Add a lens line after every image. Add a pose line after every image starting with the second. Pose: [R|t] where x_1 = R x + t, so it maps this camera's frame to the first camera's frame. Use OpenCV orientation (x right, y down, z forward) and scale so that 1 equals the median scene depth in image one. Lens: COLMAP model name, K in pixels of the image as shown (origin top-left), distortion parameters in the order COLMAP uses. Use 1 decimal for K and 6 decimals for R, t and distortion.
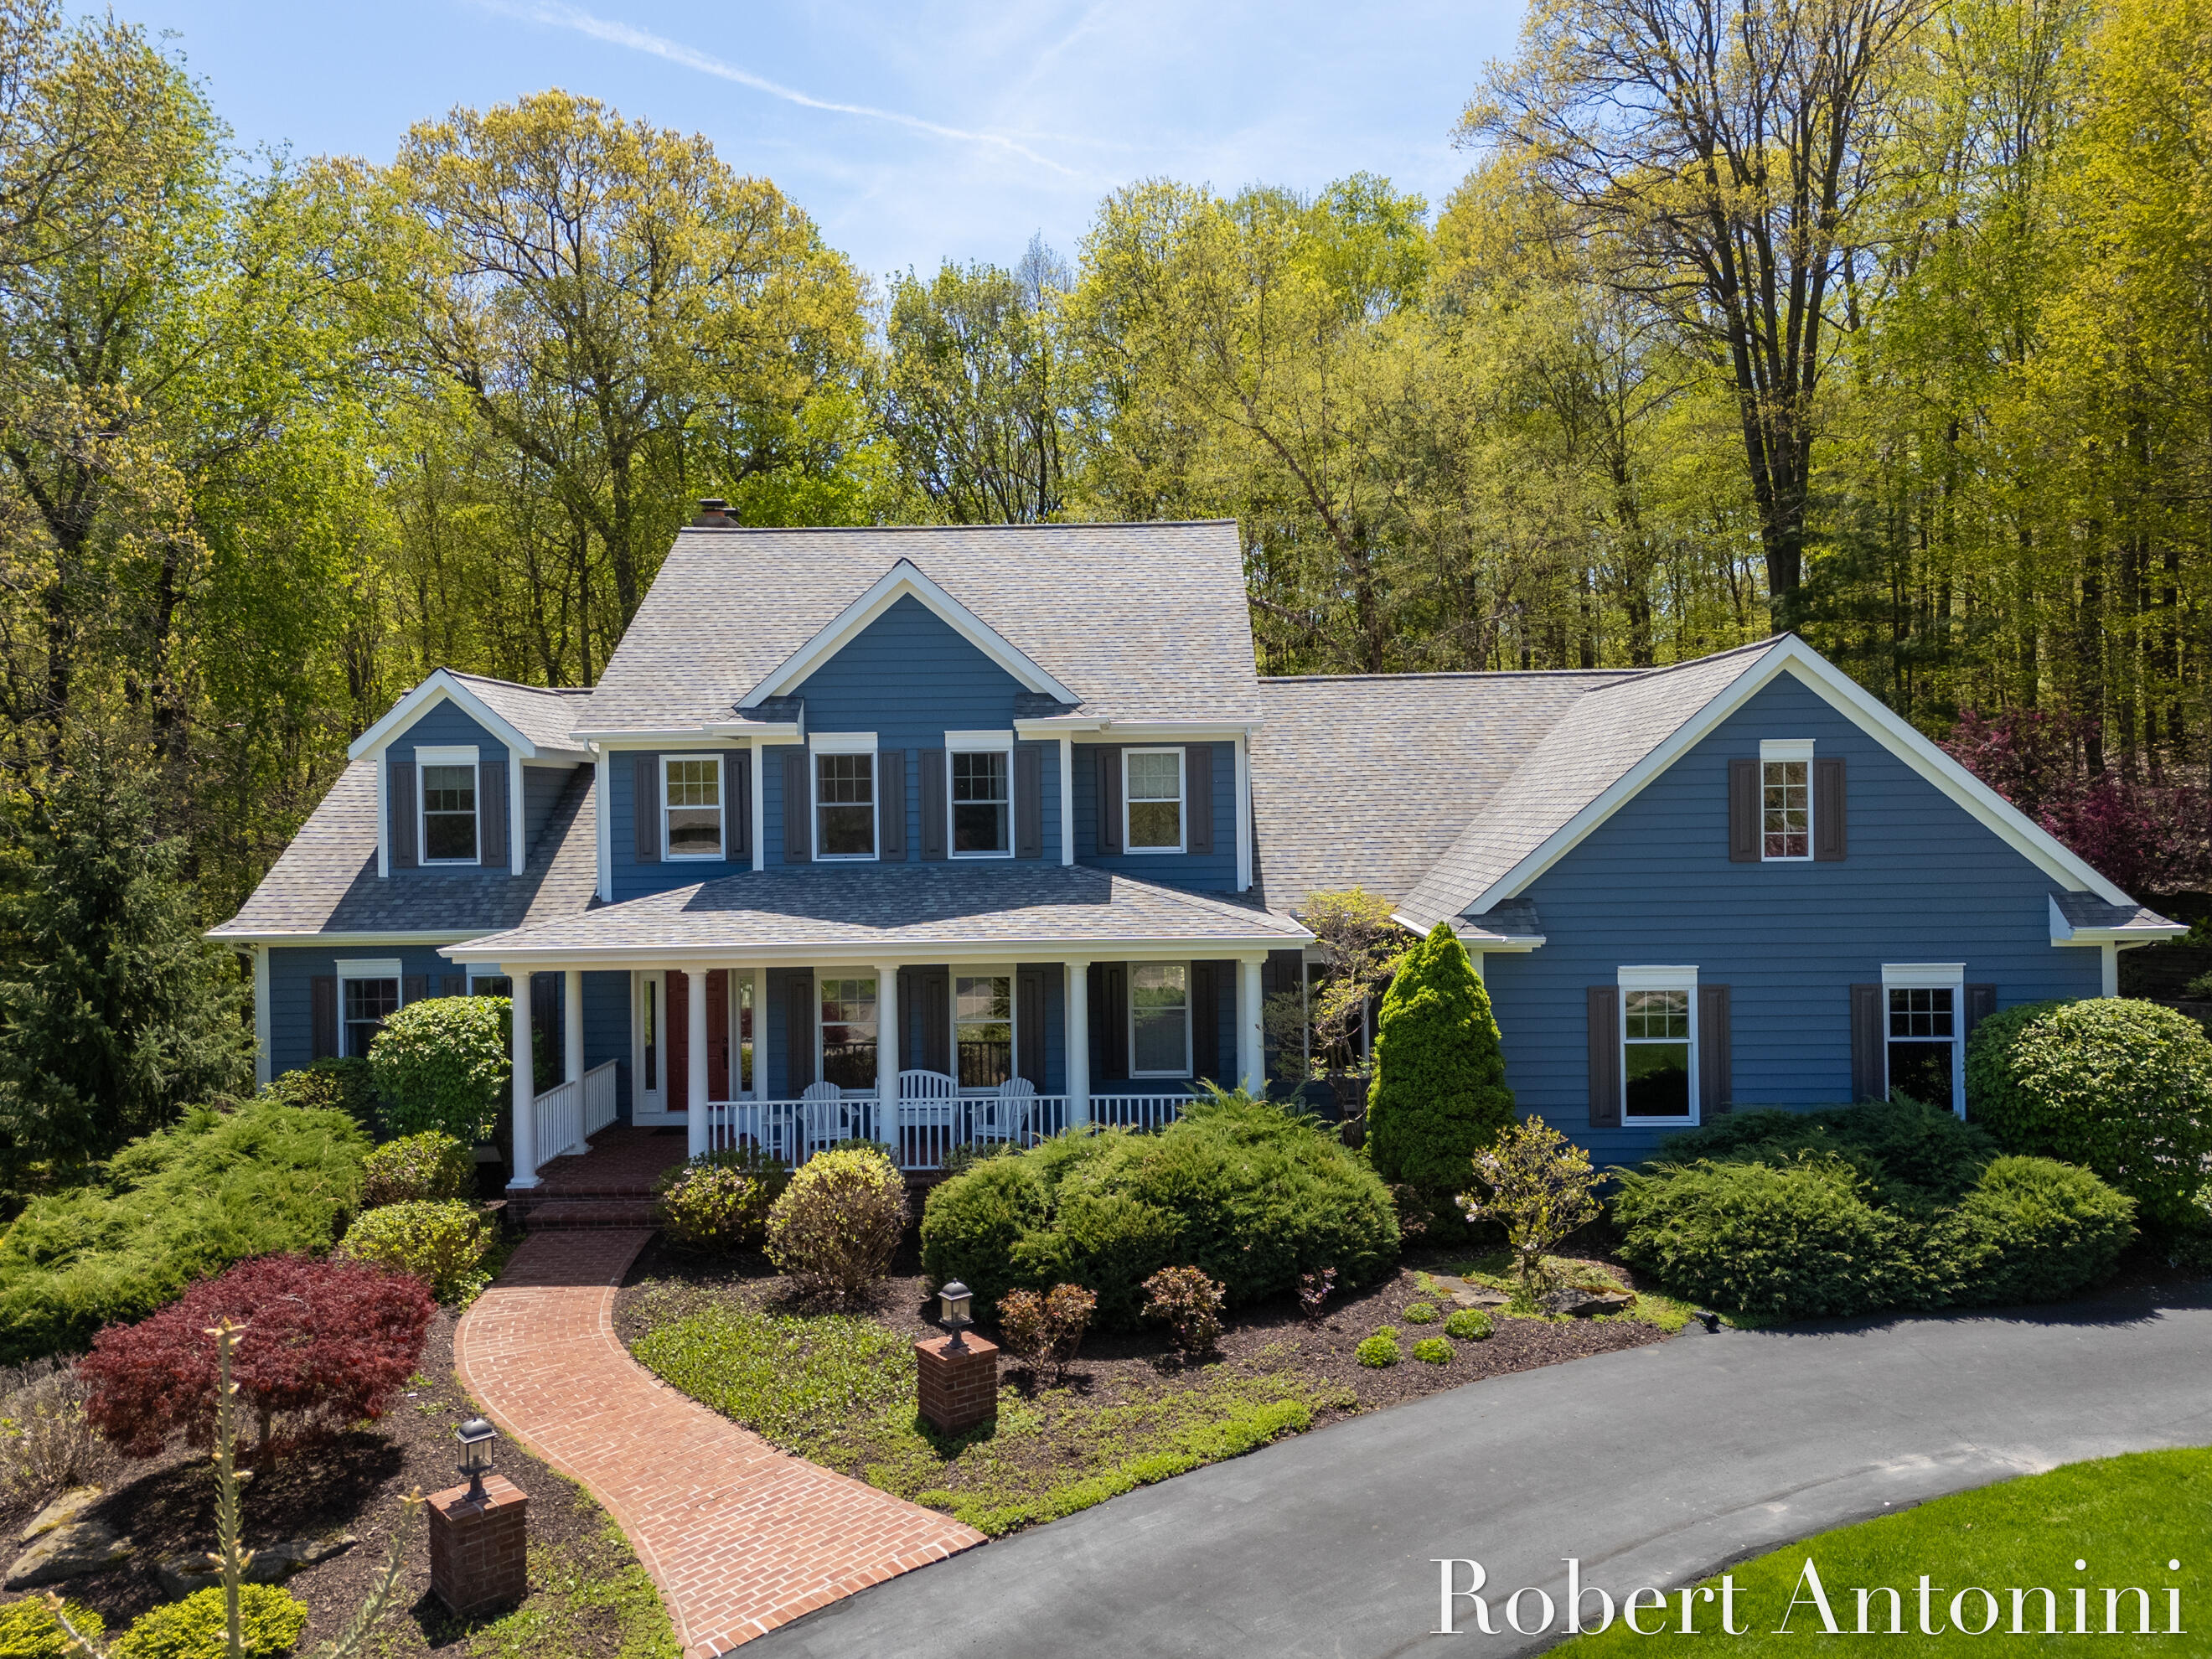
lens RADIAL K [[1666.2, 0, 1106.0], [0, 1666.2, 829.5], [0, 0, 1]] dist [0.024339, -0.006177]
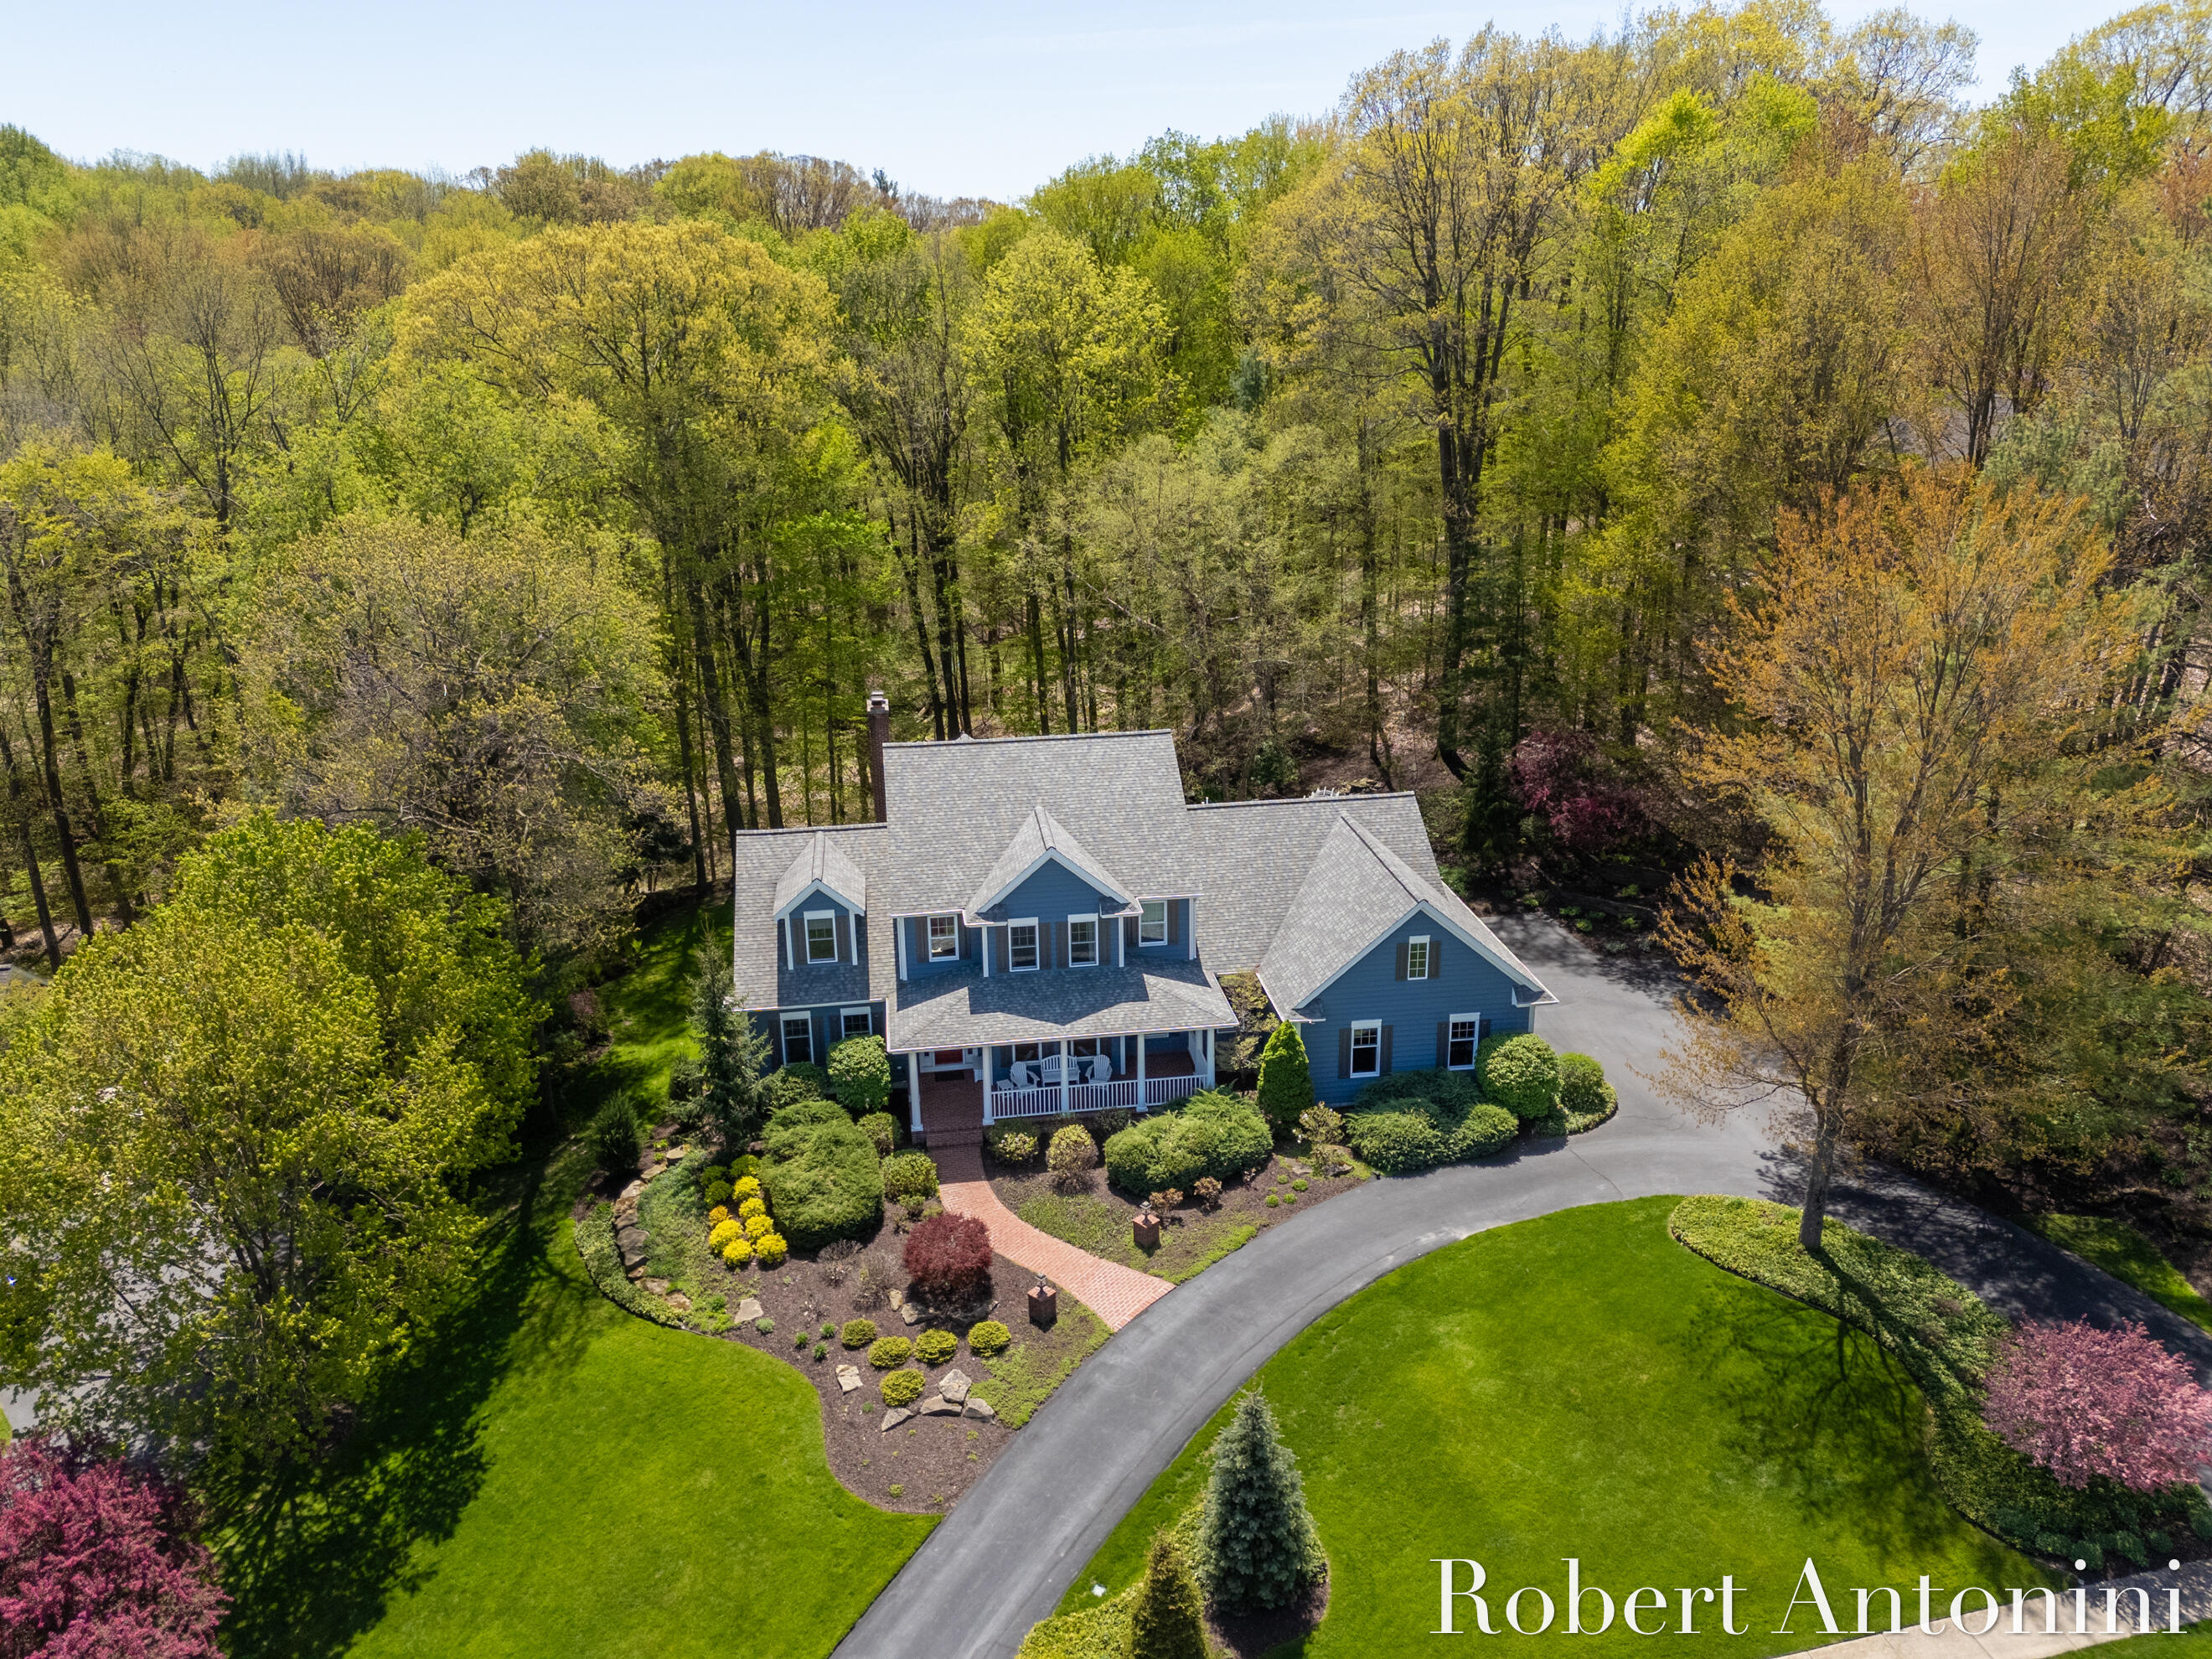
lens RADIAL K [[1666.2, 0, 1106.0], [0, 1666.2, 829.5], [0, 0, 1]] dist [0.024339, -0.006177]
pose [[0.985578, -0.050158, 0.161619, -0.474399], [-0.001914, 0.951699, 0.307026, -1.010354], [-0.169212, -0.302907, 0.937878, -1.273842]]
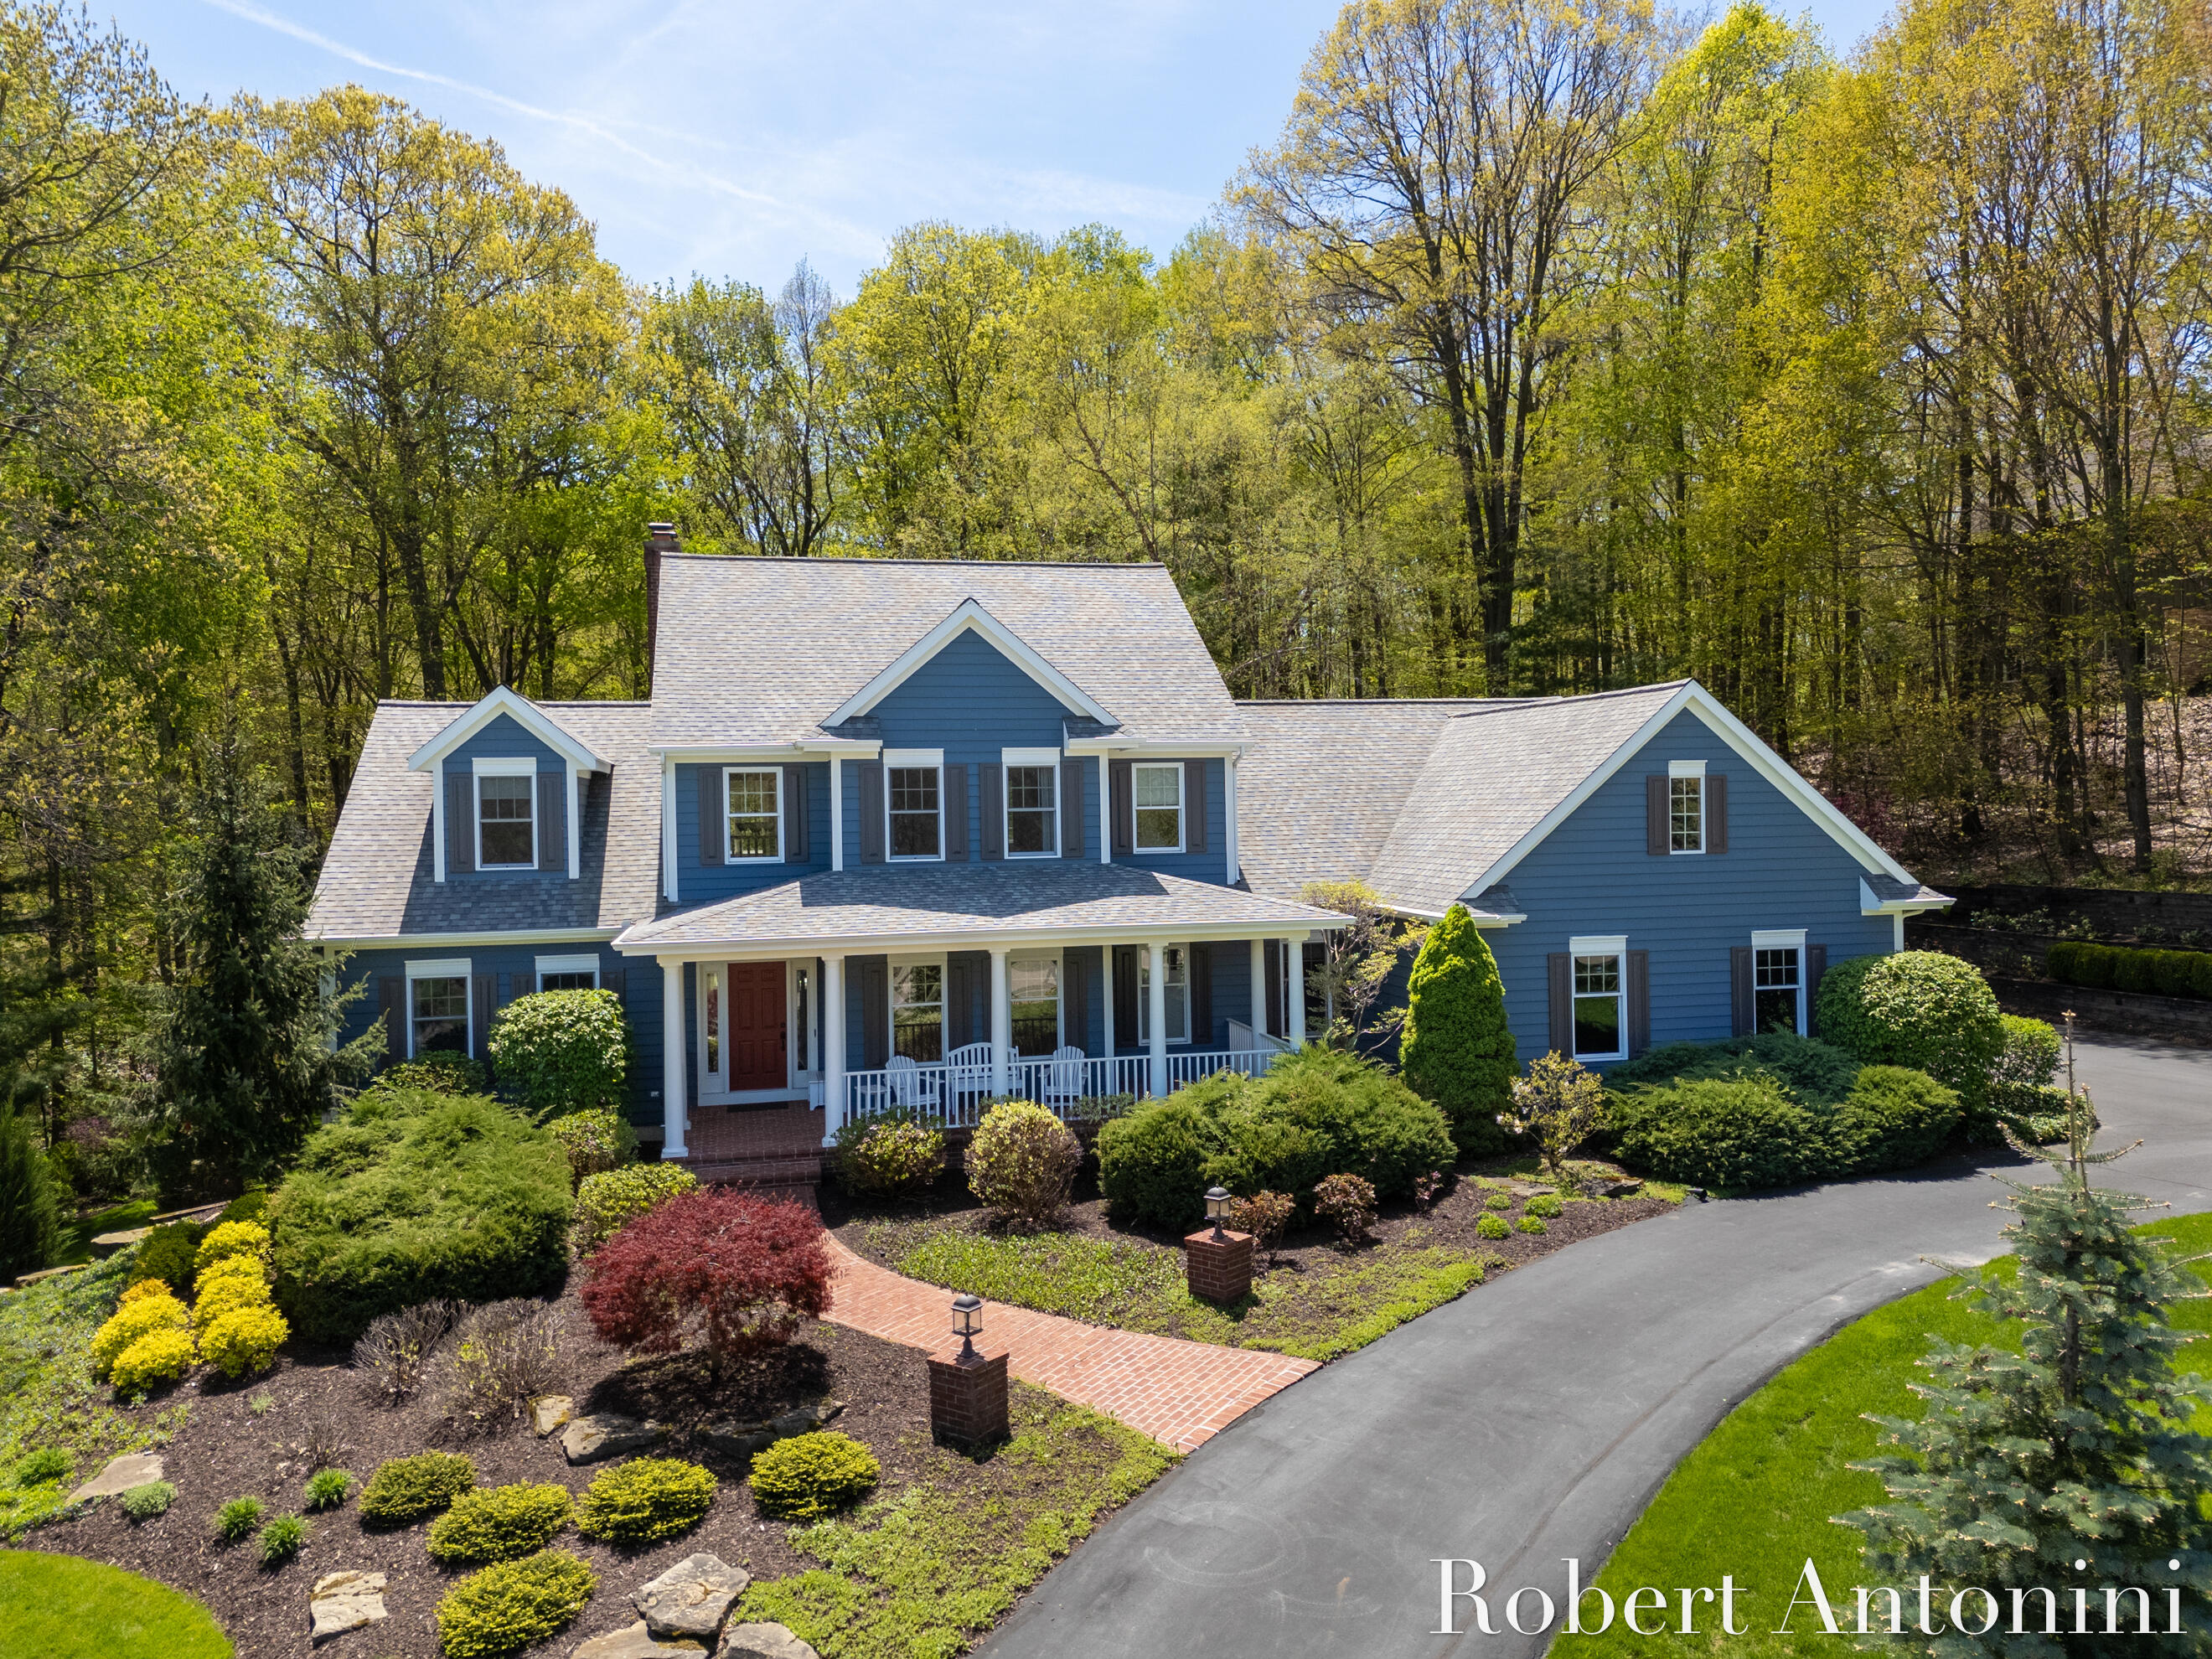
lens RADIAL K [[1666.2, 0, 1106.0], [0, 1666.2, 829.5], [0, 0, 1]] dist [0.024339, -0.006177]
pose [[0.969871, -0.004570, 0.243577, -0.359746], [0.006018, 0.999968, -0.005202, 0.004303], [-0.243546, 0.006511, 0.969868, -0.157007]]
